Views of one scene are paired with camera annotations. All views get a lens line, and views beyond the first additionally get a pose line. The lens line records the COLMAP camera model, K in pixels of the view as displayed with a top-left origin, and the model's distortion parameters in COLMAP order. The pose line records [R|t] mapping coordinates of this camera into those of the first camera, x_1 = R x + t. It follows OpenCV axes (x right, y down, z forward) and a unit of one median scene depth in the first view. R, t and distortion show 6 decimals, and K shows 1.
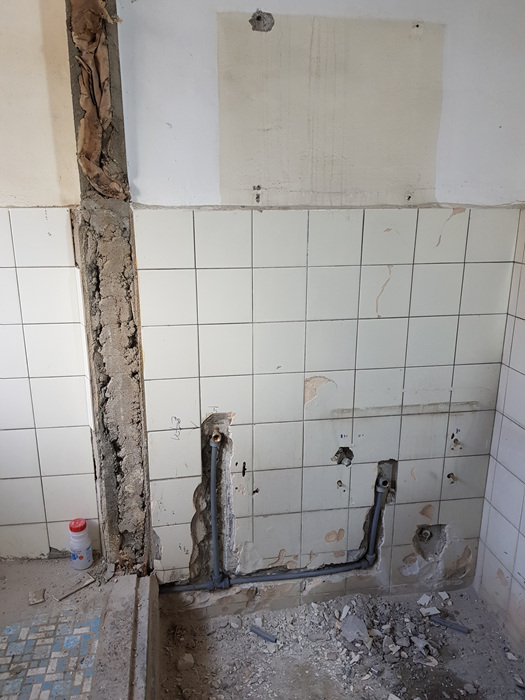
lens RADIAL K [[545.1, 0, 261.8], [0, 545.1, 349.0], [0, 0, 1]] dist [0.029471, -0.051944]
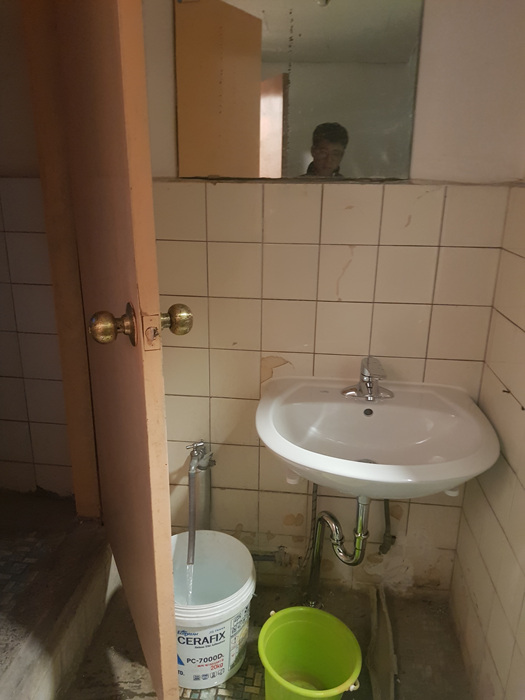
lens RADIAL K [[545.1, 0, 262.9], [0, 545.1, 350.3], [0, 0, 1]] dist [0.029471, -0.051944]
pose [[0.961356, 0.093057, -0.259104, 0.340409], [-0.081131, 0.995108, 0.056370, -0.014675], [0.263082, -0.033170, 0.964203, 0.051720]]
